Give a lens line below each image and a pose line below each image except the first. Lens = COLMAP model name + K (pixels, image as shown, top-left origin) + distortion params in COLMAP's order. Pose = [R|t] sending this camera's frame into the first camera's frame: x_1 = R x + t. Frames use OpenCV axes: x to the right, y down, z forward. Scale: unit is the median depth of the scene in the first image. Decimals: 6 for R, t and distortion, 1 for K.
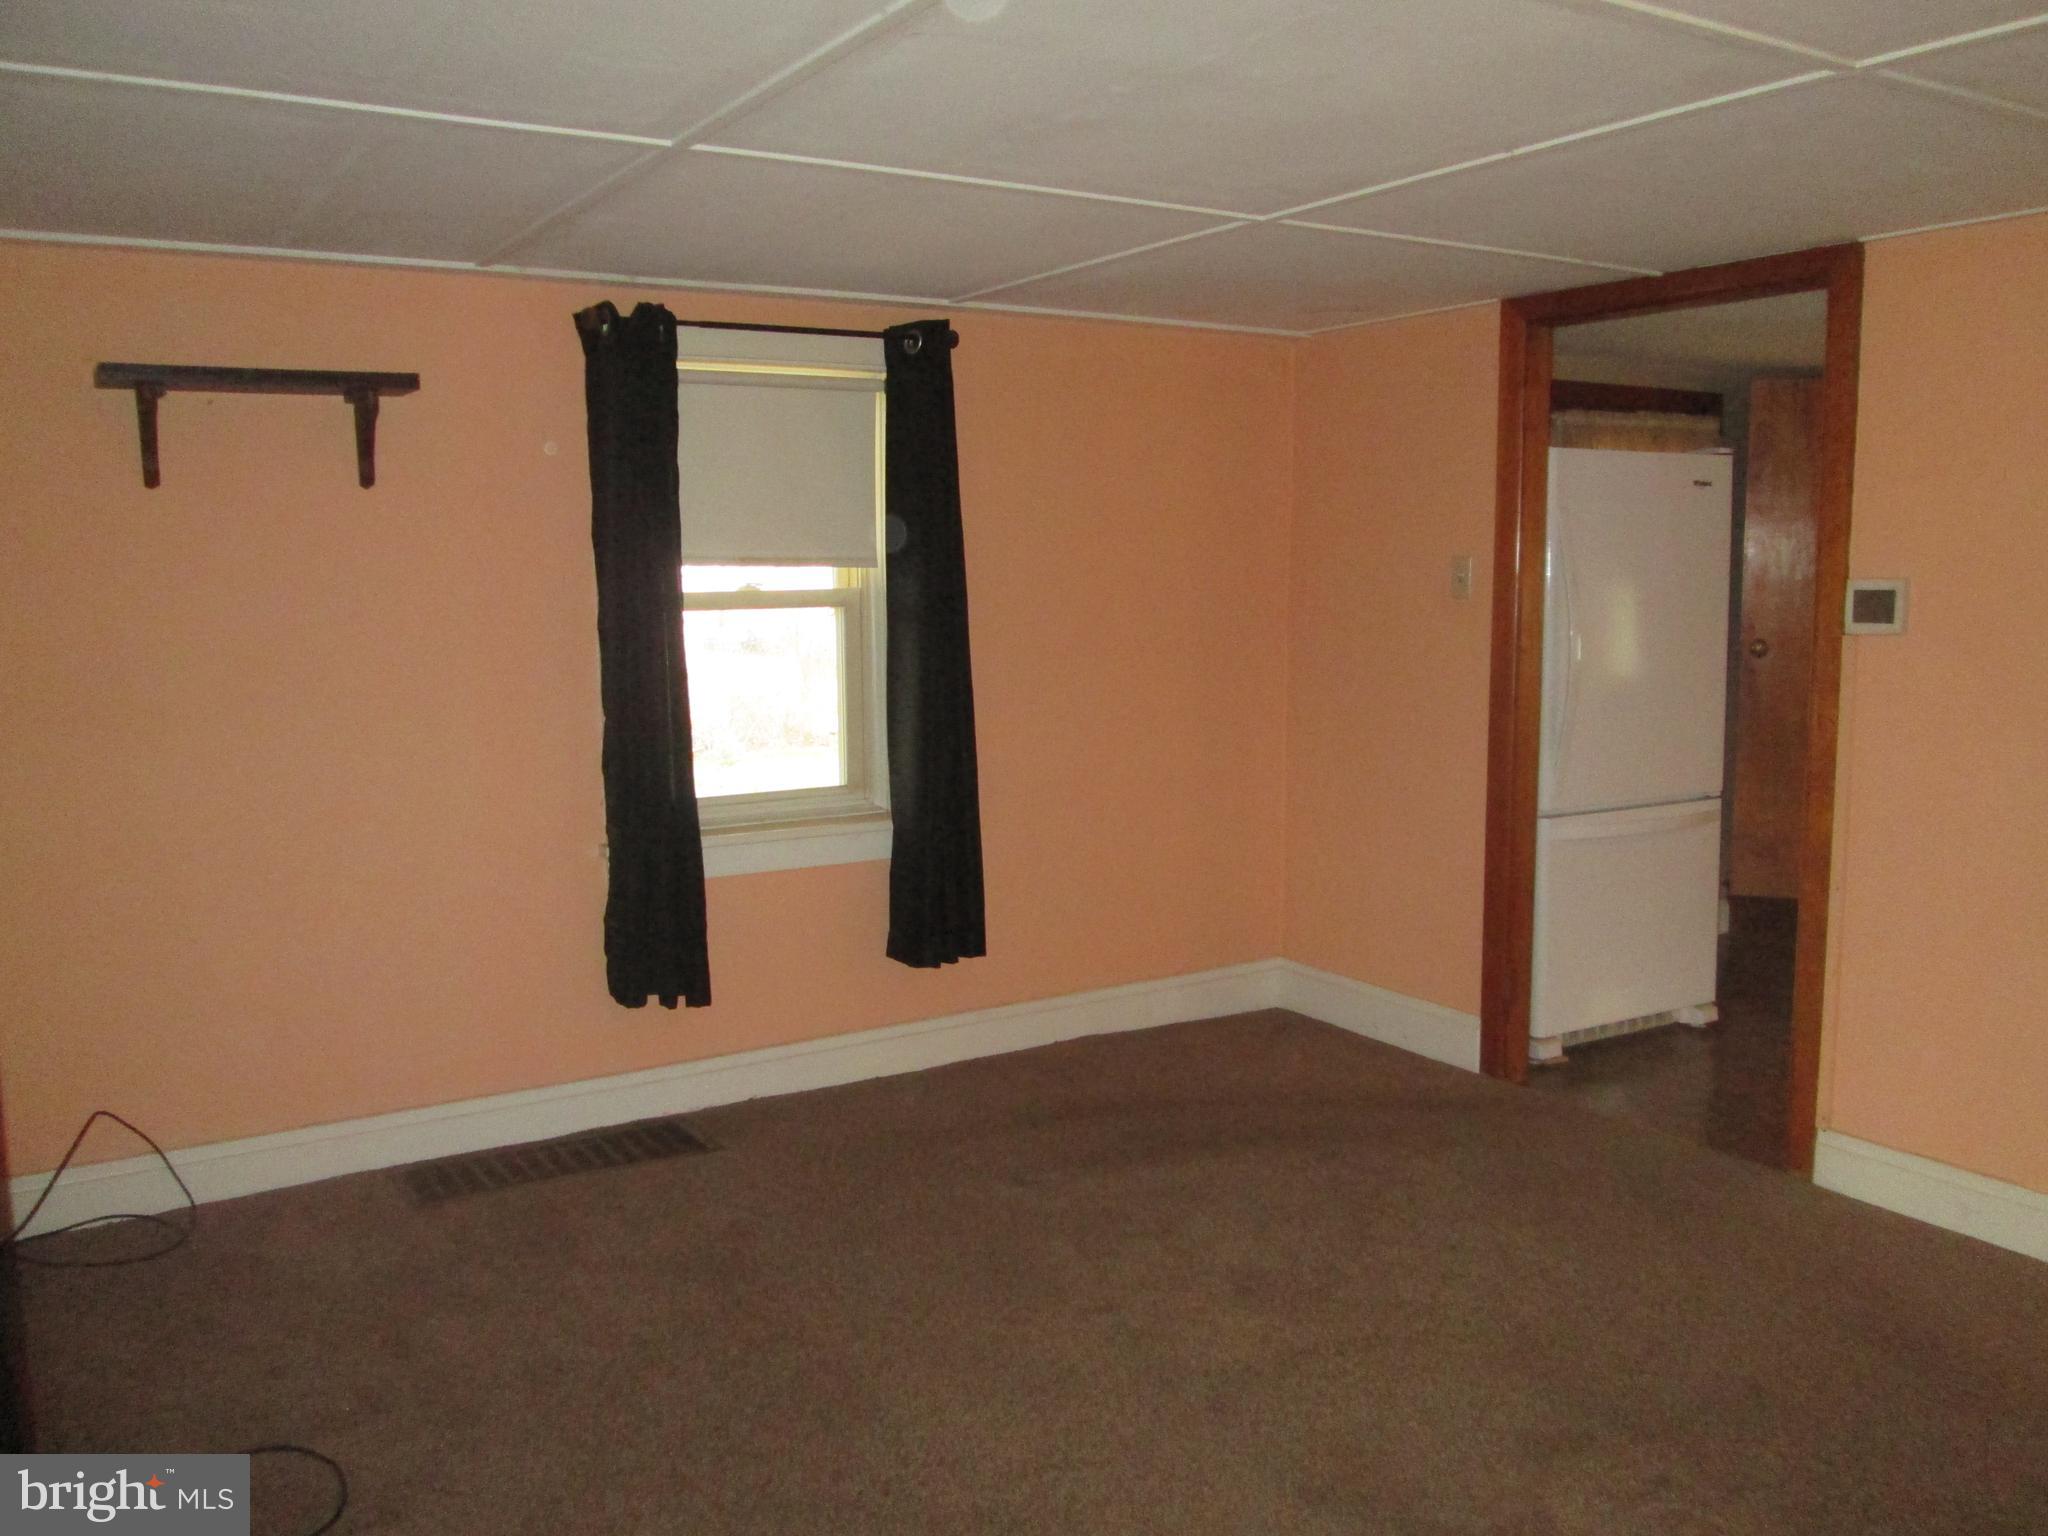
lens RADIAL K [[1709.6, 0, 1024.3], [0, 1709.6, 761.5], [0, 0, 1]] dist [0.002514, -0.000686]
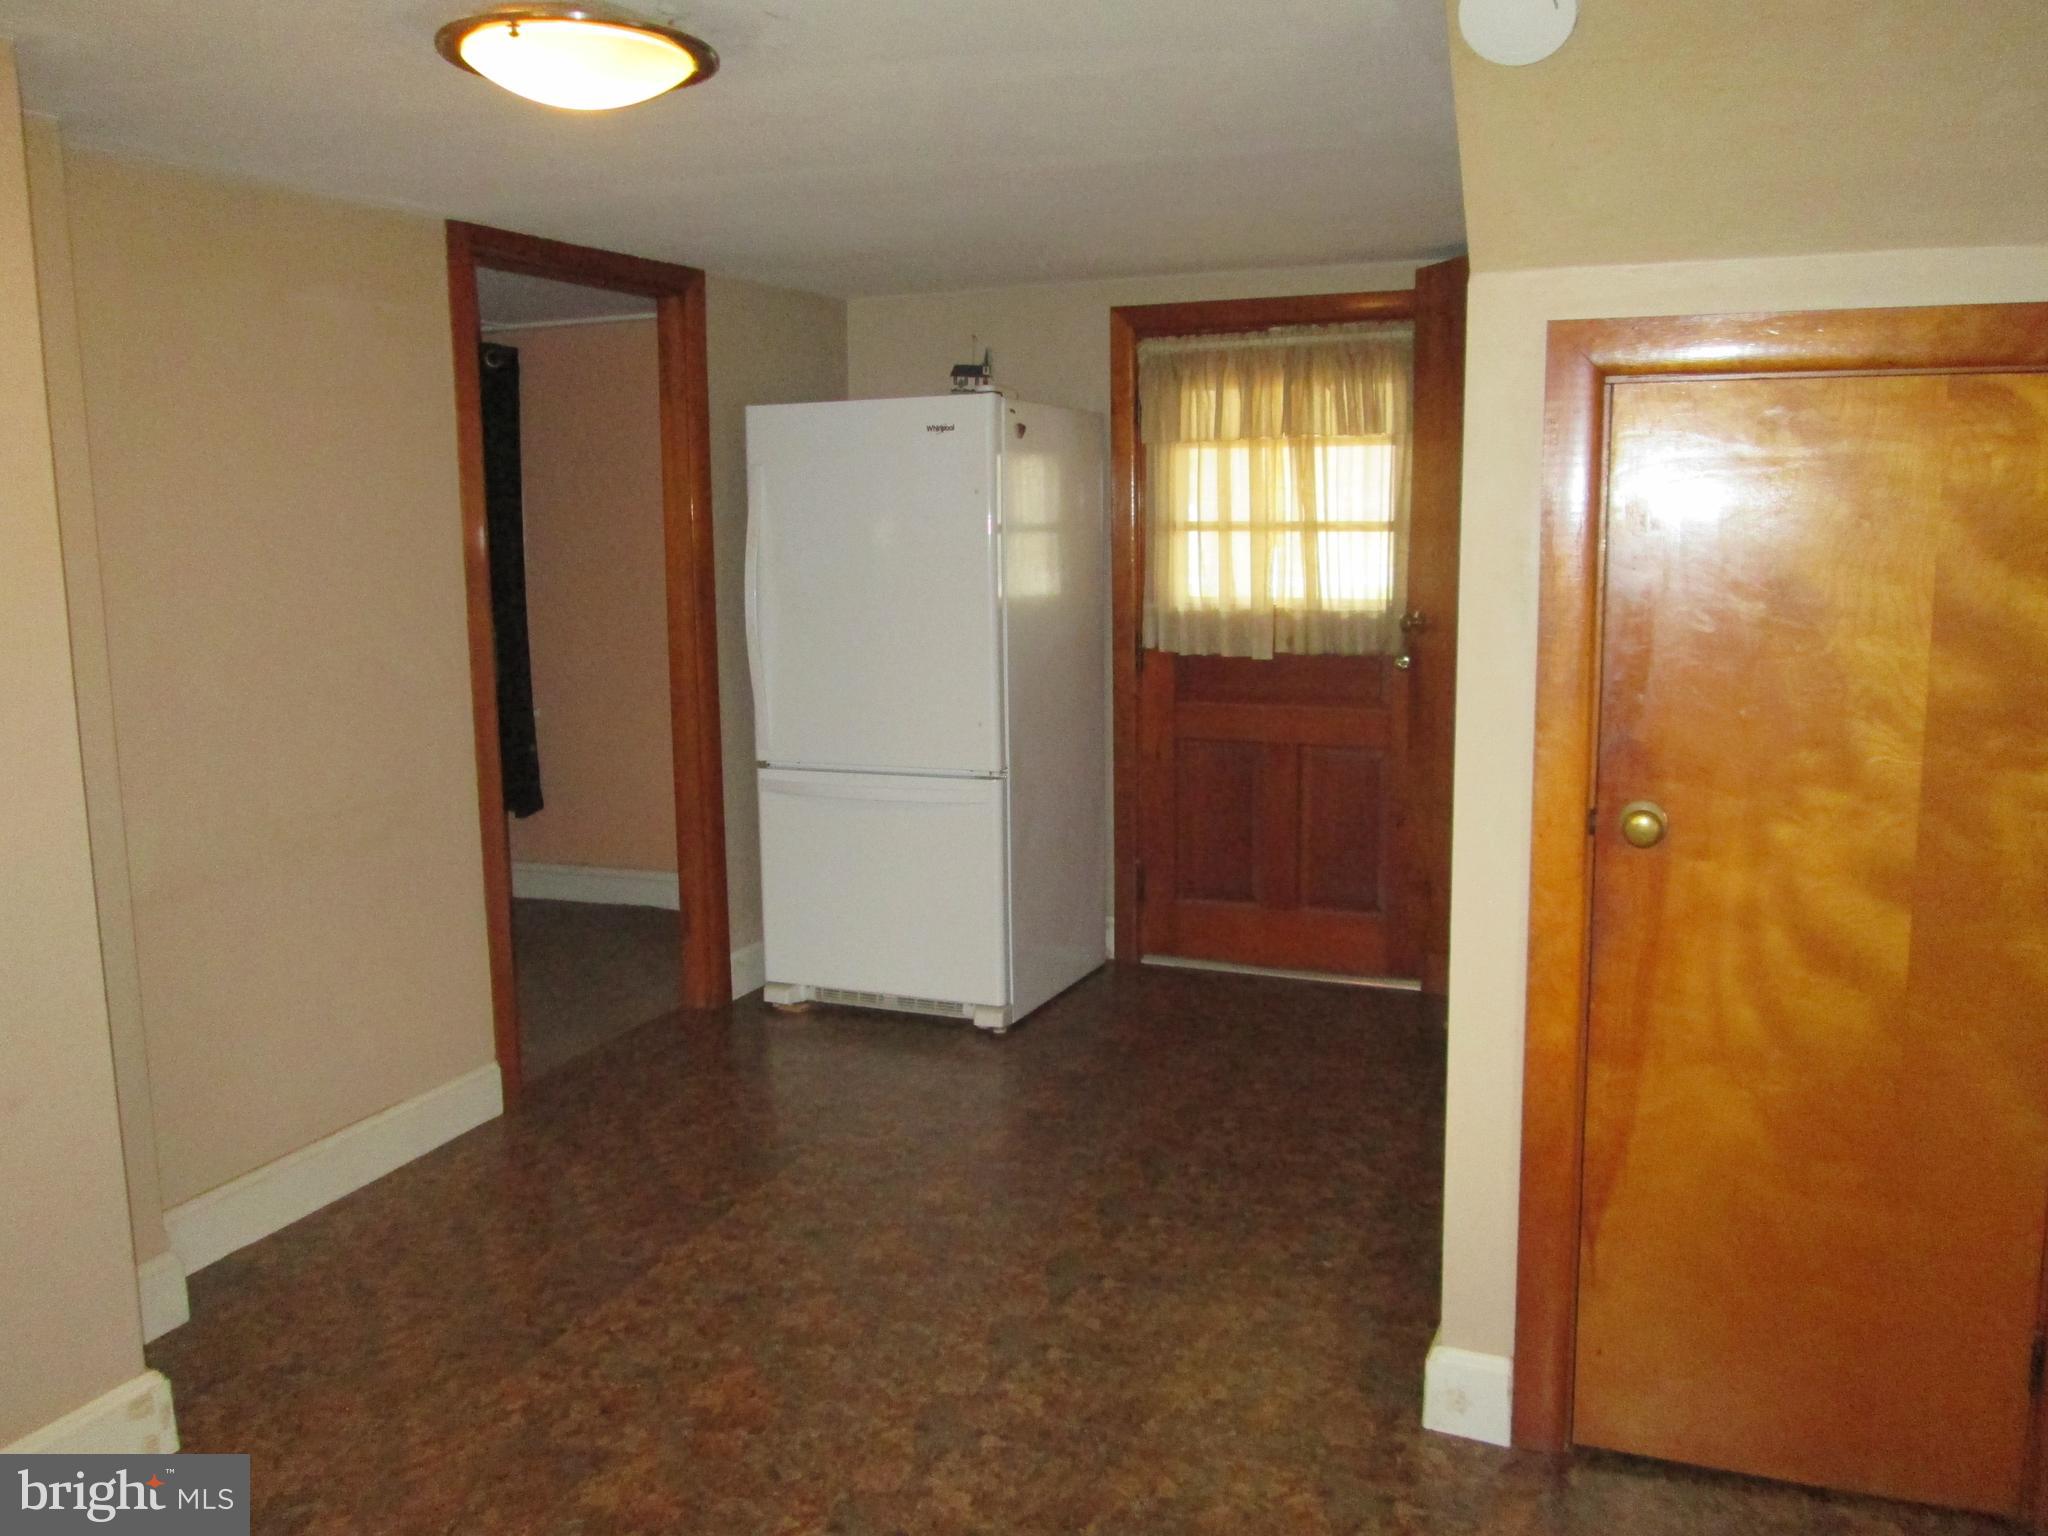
lens RADIAL K [[1709.6, 0, 1026.3], [0, 1709.6, 766.1], [0, 0, 1]] dist [0.002514, -0.000686]
pose [[0.575815, 0.130085, -0.807165, 1.126767], [-0.091407, 0.991314, 0.094555, -0.071547], [0.812454, 0.019334, 0.582704, 0.489709]]
